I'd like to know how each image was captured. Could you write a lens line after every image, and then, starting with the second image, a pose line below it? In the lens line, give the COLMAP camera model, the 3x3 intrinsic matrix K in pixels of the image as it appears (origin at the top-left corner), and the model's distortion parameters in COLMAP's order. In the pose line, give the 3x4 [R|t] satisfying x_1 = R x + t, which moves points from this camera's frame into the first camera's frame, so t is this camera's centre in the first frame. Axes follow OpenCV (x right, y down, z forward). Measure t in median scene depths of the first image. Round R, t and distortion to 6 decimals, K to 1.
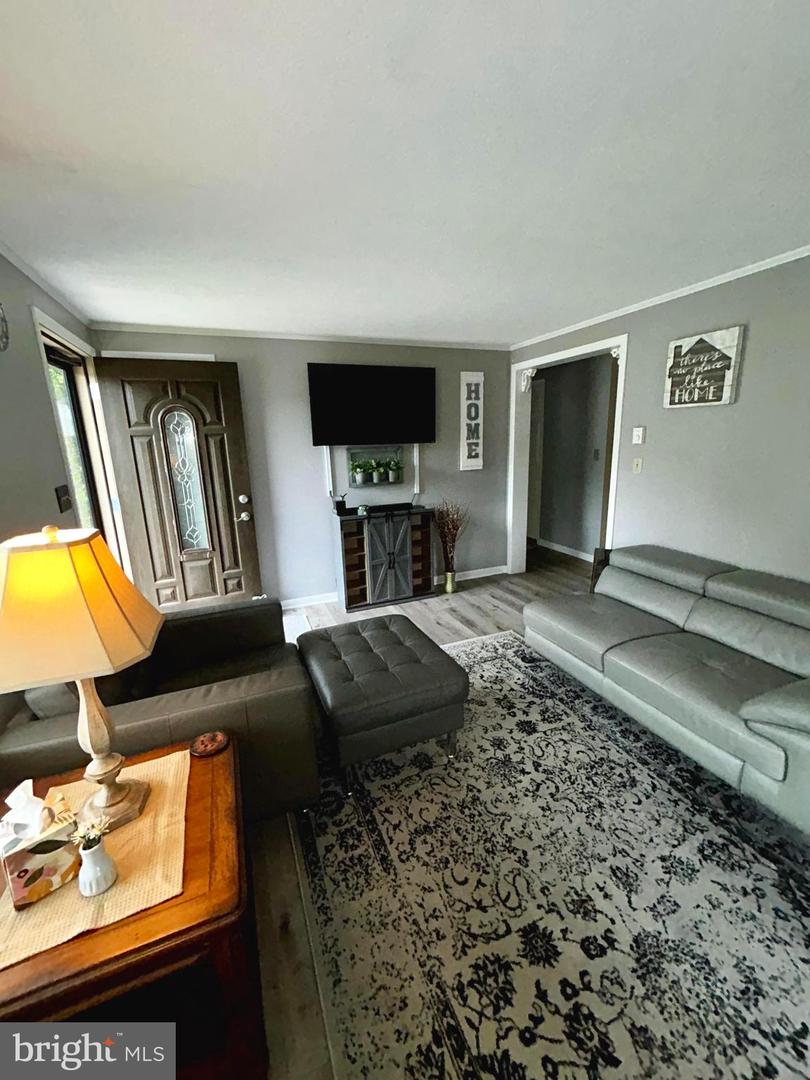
lens RADIAL K [[437.4, 0, 407.4], [0, 437.4, 540.6], [0, 0, 1]] dist [-0.002358, 0.000550]
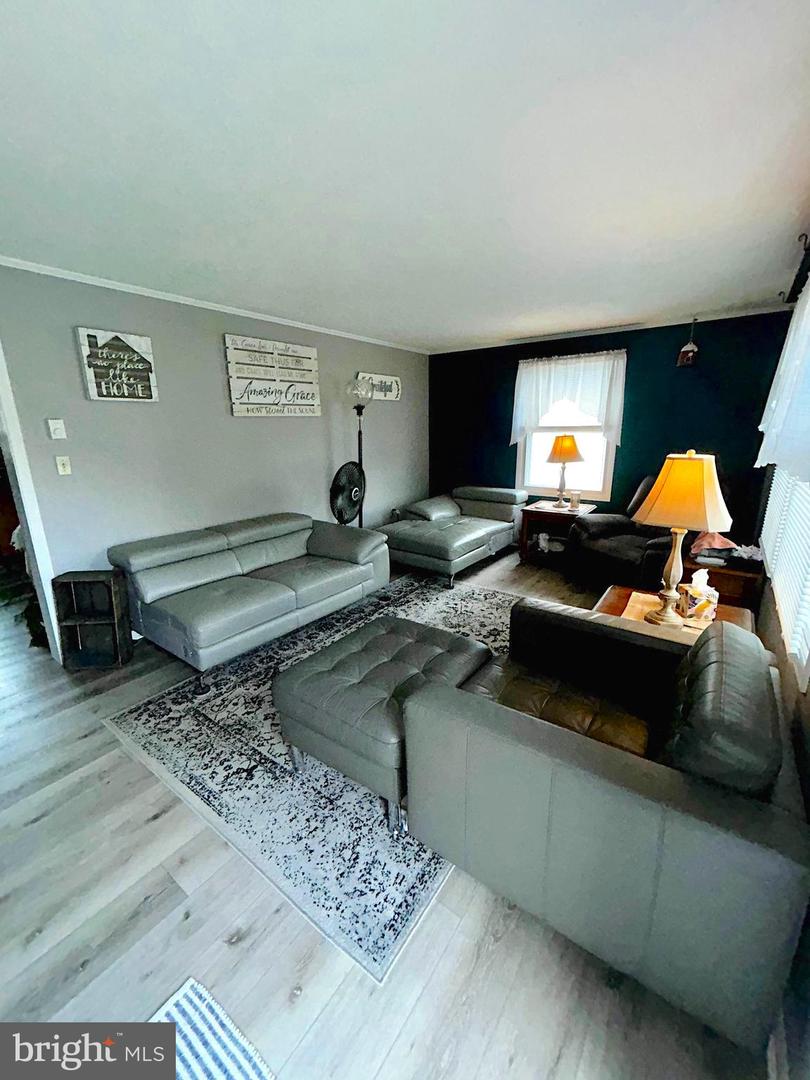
lens RADIAL K [[437.4, 0, 406.0], [0, 437.4, 536.1], [0, 0, 1]] dist [-0.002358, 0.000550]
pose [[-0.519191, -0.185422, 0.834302, -0.648909], [0.220047, 0.914270, 0.340132, -0.224662], [-0.825845, 0.360179, -0.433879, 1.043810]]
